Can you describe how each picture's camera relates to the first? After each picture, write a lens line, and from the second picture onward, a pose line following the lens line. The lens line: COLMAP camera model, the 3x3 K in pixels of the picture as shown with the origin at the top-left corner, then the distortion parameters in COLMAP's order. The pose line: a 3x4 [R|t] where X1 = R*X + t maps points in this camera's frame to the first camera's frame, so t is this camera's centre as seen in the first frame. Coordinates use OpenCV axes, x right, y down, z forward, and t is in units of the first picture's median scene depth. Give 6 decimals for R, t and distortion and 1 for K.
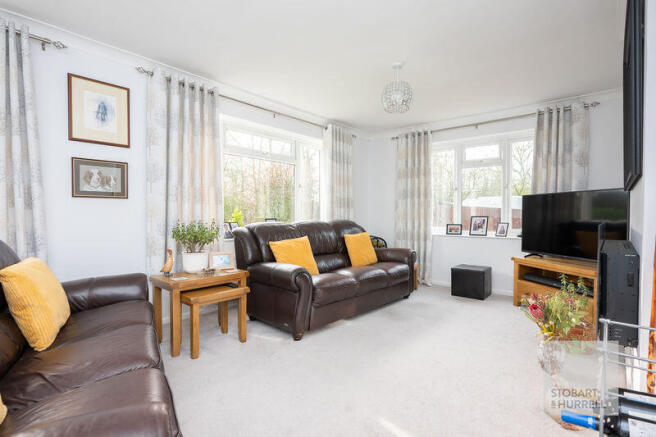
lens RADIAL K [[330.9, 0, 327.3], [0, 330.9, 220.7], [0, 0, 1]] dist [-0.003251, -0.000167]
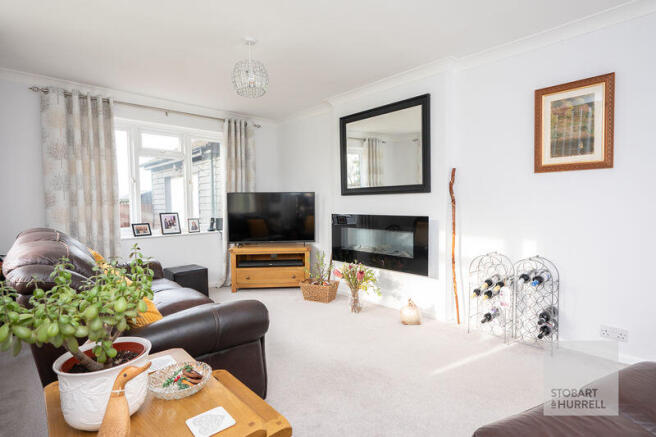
lens RADIAL K [[330.9, 0, 327.3], [0, 330.9, 220.7], [0, 0, 1]] dist [-0.003251, -0.000167]
pose [[0.120807, -0.054904, 0.991156, -0.403523], [0.027831, 0.998264, 0.051906, -0.027715], [-0.992286, 0.021314, 0.122126, 0.460942]]
